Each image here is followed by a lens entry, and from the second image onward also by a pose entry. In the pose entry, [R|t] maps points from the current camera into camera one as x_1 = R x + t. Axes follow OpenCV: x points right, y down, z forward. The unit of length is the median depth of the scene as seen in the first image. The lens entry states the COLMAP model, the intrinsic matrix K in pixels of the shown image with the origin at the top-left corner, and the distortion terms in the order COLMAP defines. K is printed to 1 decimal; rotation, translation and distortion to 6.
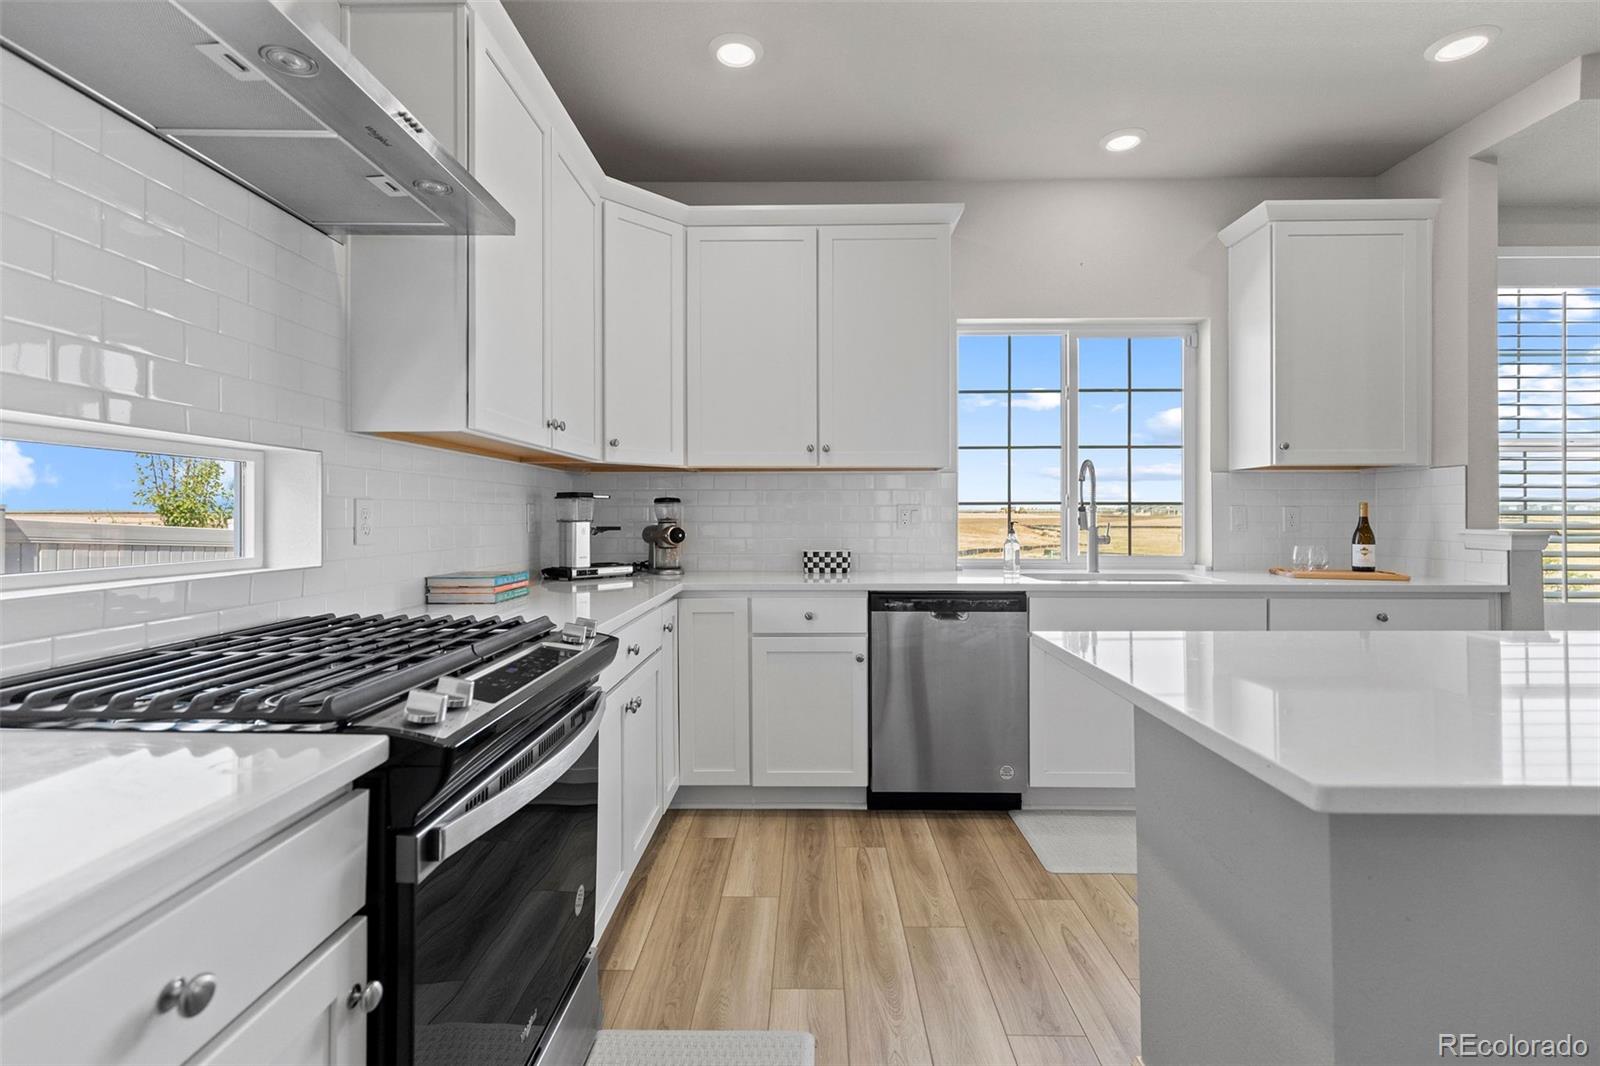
lens RADIAL K [[735.6, 0, 796.8], [0, 735.6, 509.4], [0, 0, 1]] dist [0.003507, 0.000276]
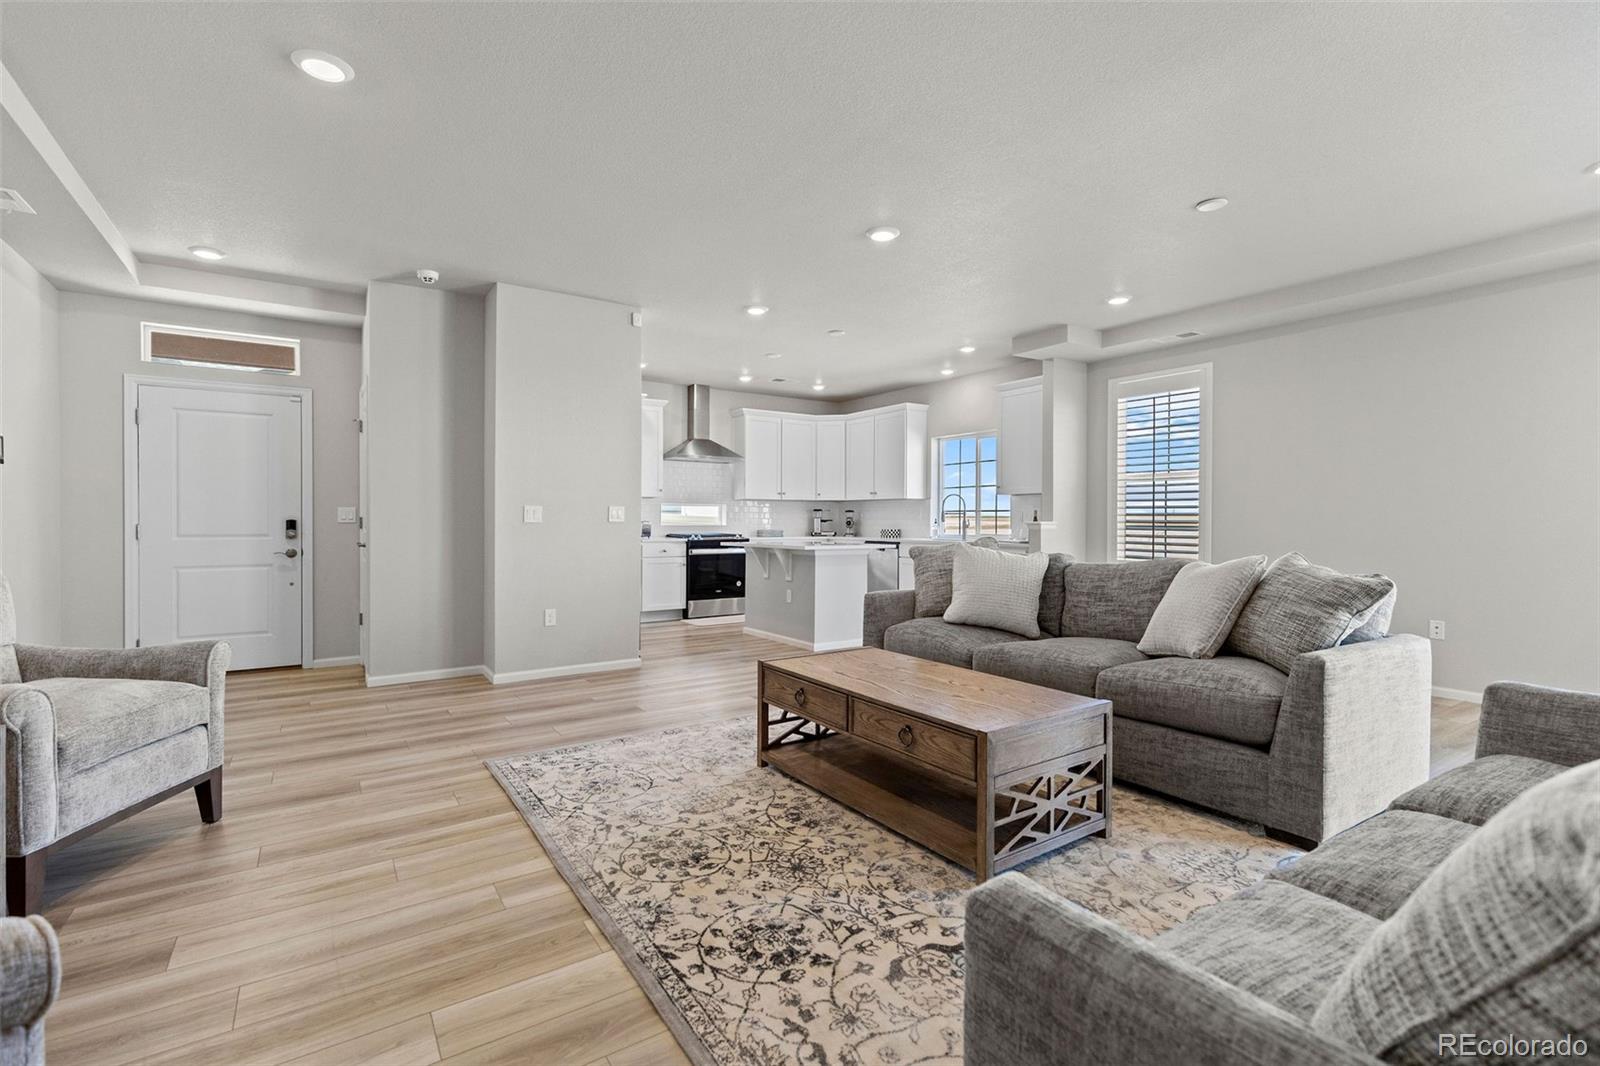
lens RADIAL K [[726.2, 0, 798.8], [0, 726.2, 524.3], [0, 0, 1]] dist [0.007078, -0.000020]
pose [[0.567564, 0.007419, -0.823296, 2.398856], [0.001631, 0.999947, 0.010136, 0.011332], [0.823328, -0.007096, 0.567522, -0.934871]]
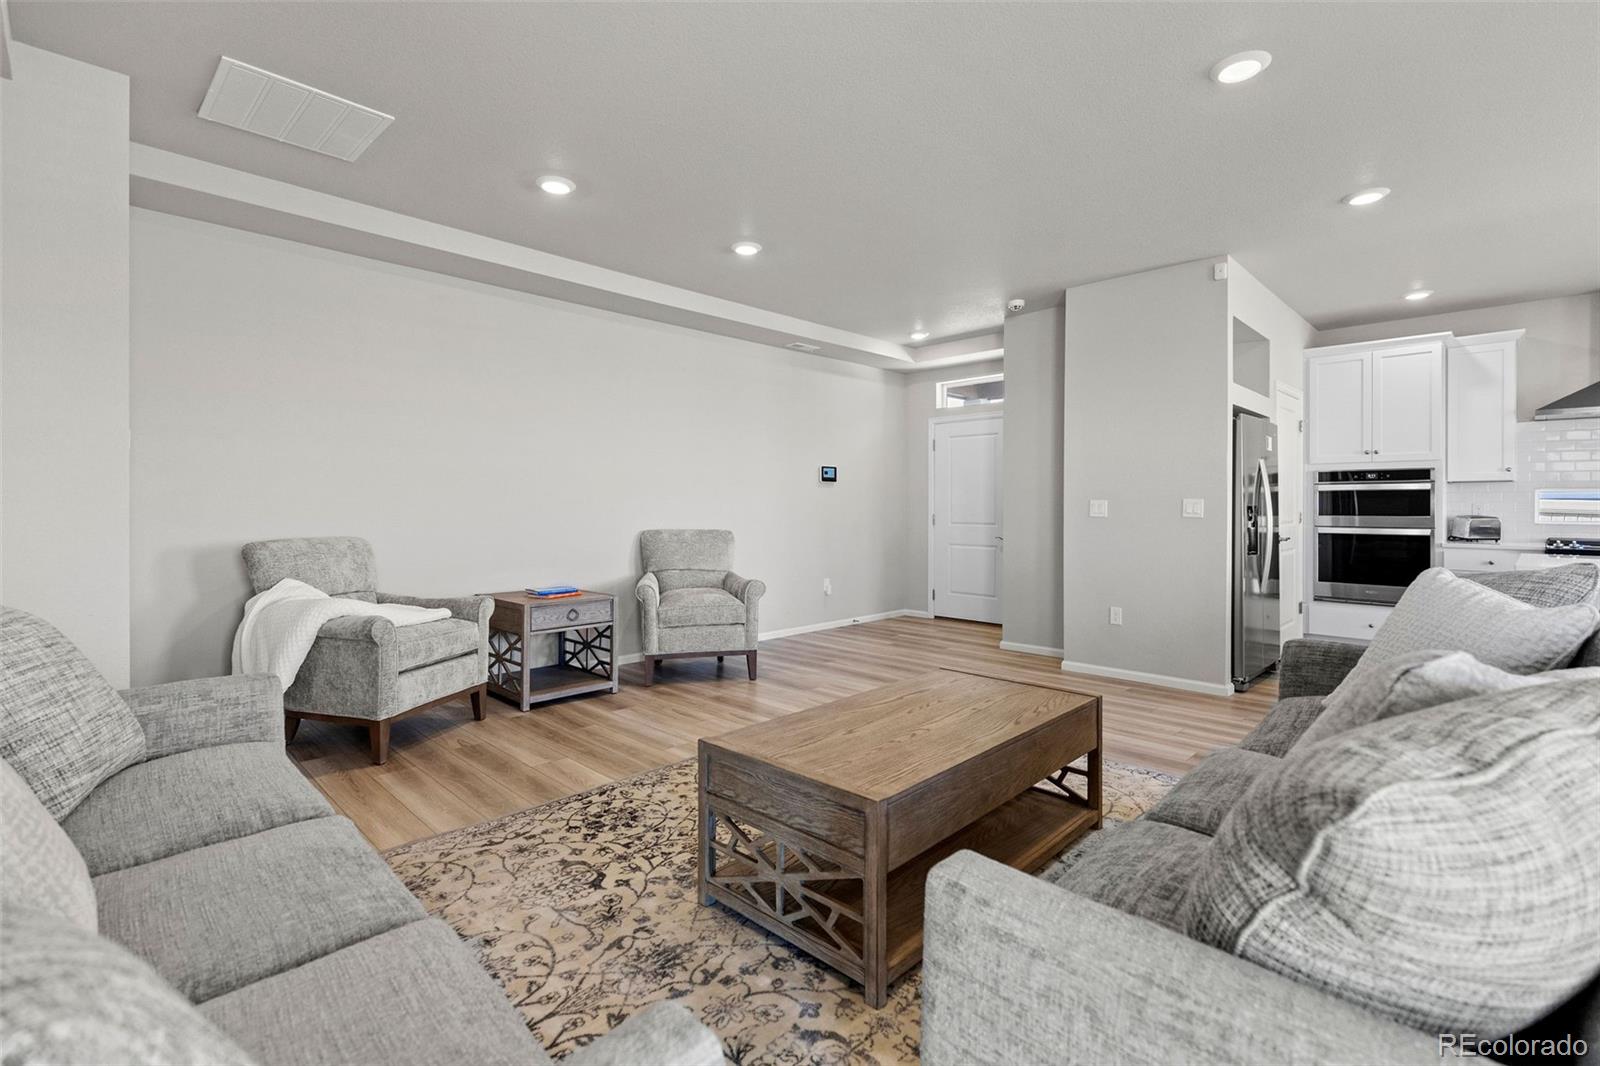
lens RADIAL K [[727.0, 0, 798.6], [0, 727.0, 506.8], [0, 0, 1]] dist [0.003389, 0.000101]
pose [[-0.692249, -0.001540, -0.721657, 2.348172], [0.000381, 0.999997, -0.002500, 0.003722], [0.721659, -0.002006, -0.692246, 0.228152]]
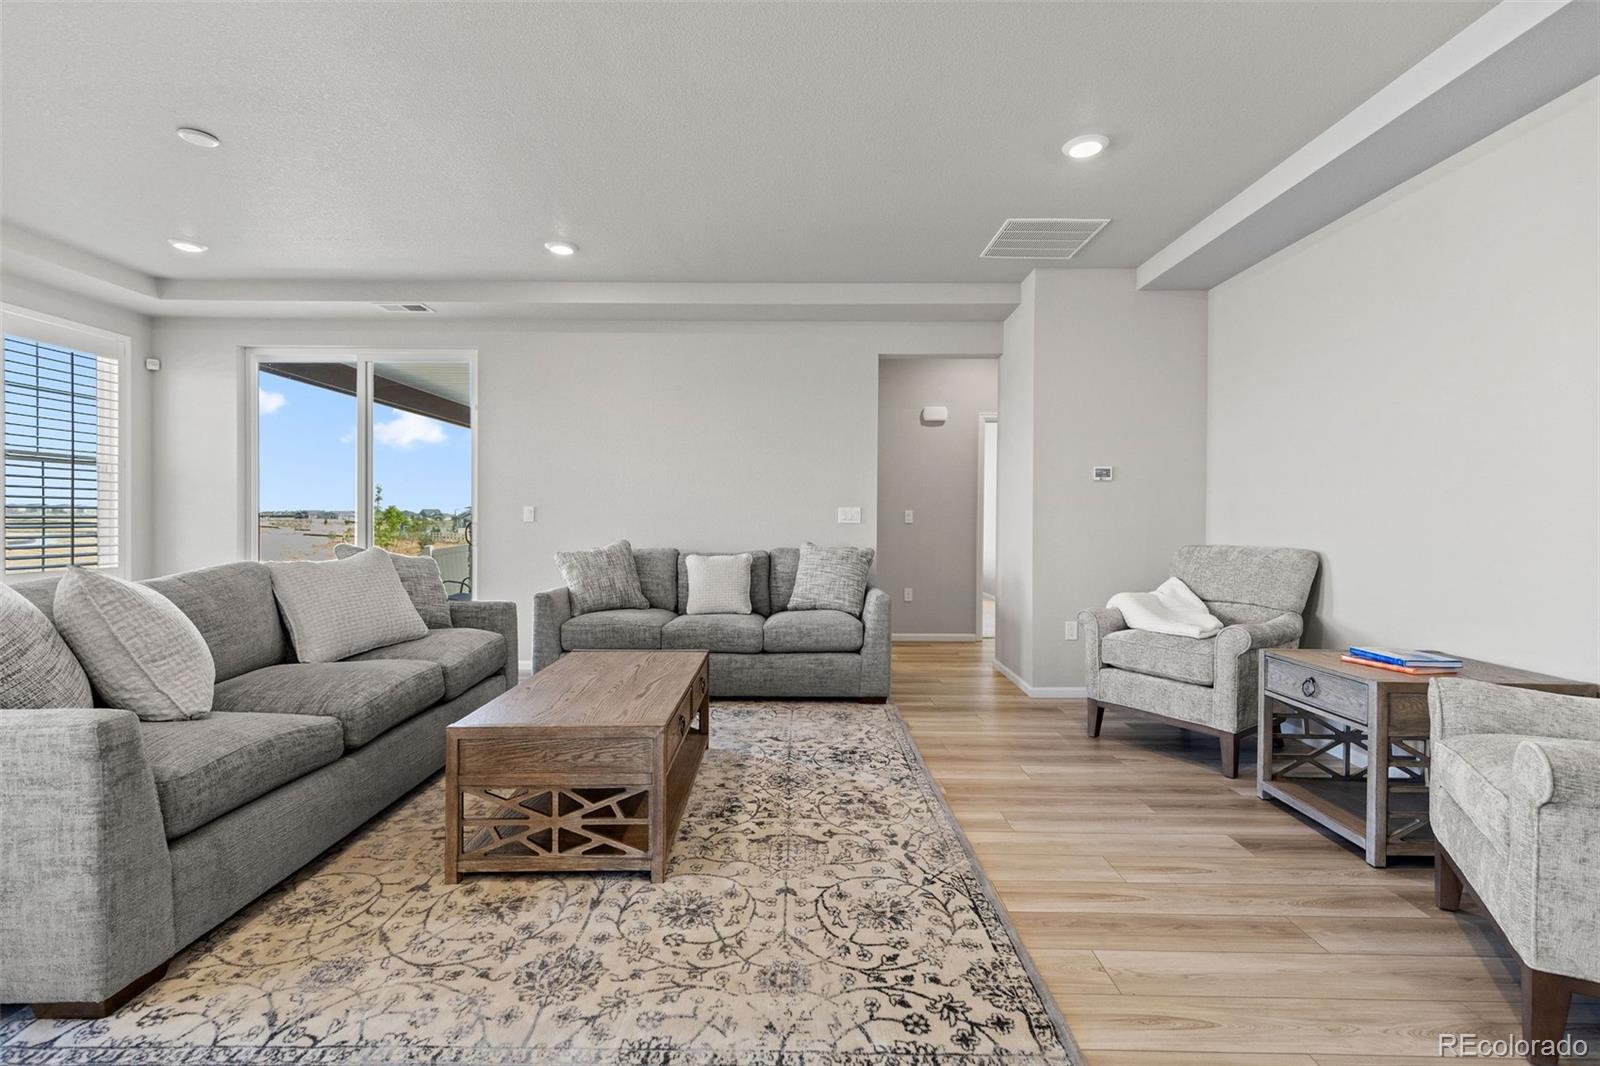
lens RADIAL K [[724.5, 0, 800.9], [0, 724.5, 517.8], [0, 0, 1]] dist [0.004314, -0.000310]
pose [[-0.021612, 0.000313, 0.999766, 0.675893], [-0.009609, 0.999954, -0.000521, 0.013747], [-0.999720, -0.009618, -0.021608, -0.474992]]
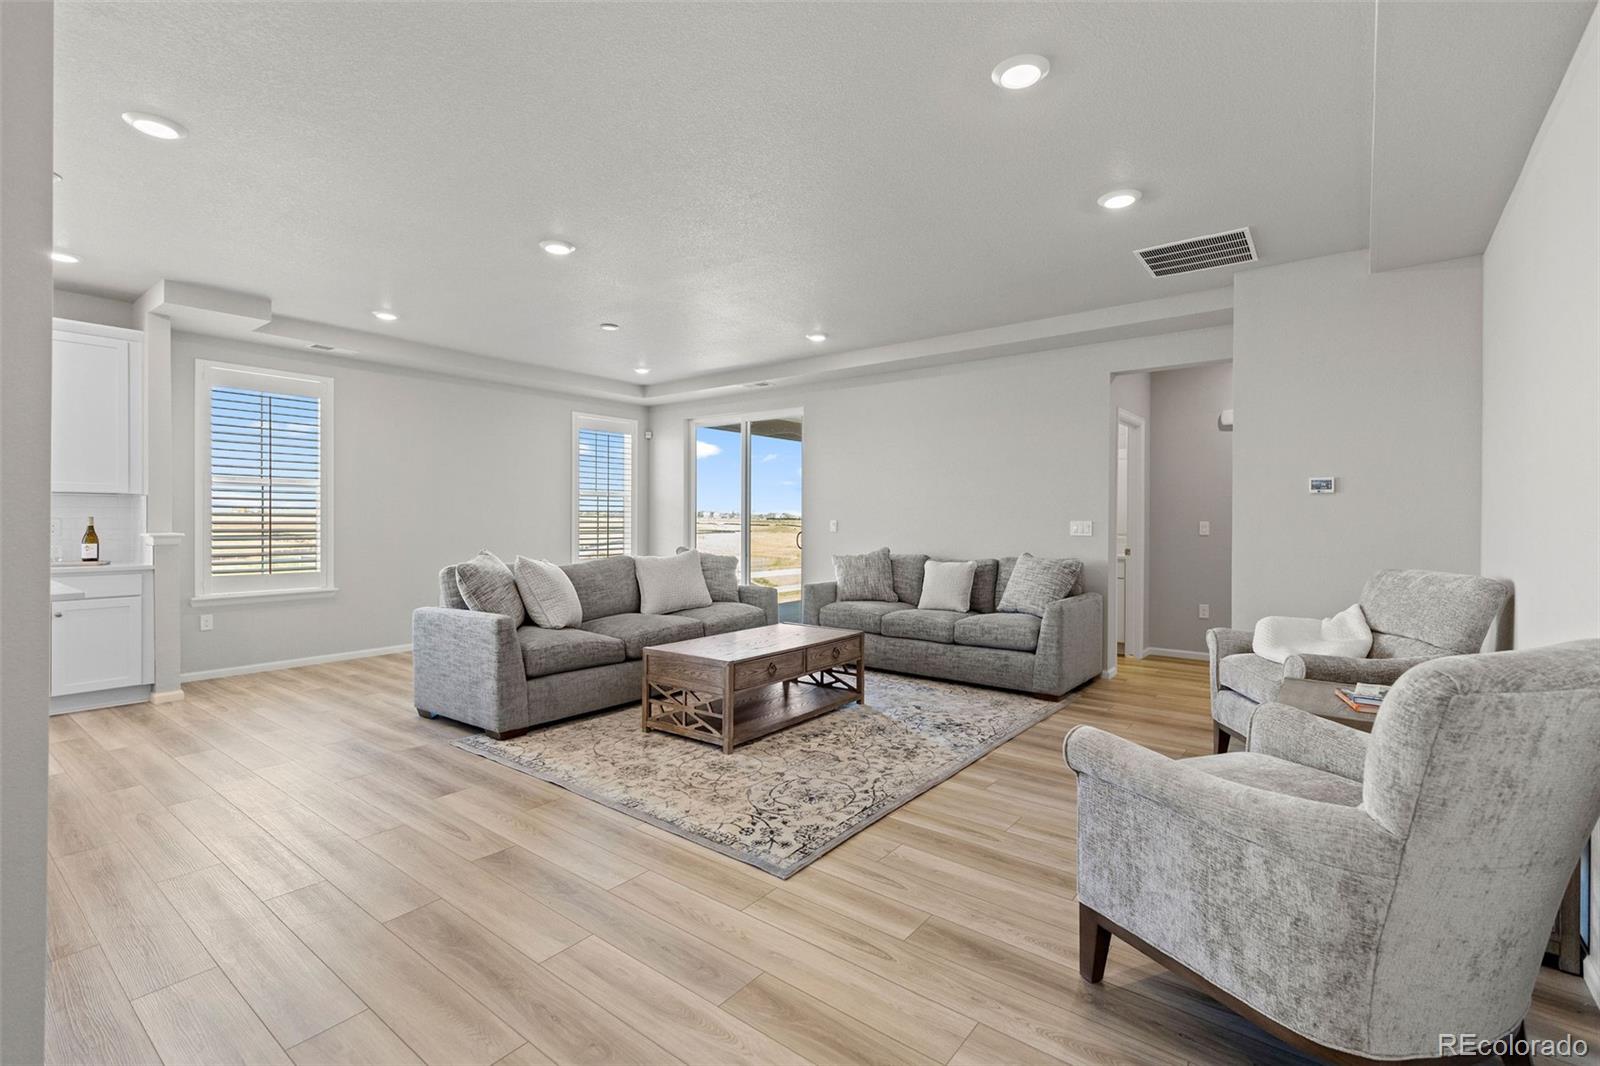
lens RADIAL K [[727.0, 0, 798.6], [0, 727.0, 506.8], [0, 0, 1]] dist [0.003389, 0.000101]
pose [[0.599512, 0.014487, 0.800235, 0.484363], [-0.007147, 0.999893, -0.012747, -0.023294], [-0.800334, 0.001922, 0.599551, -1.215985]]
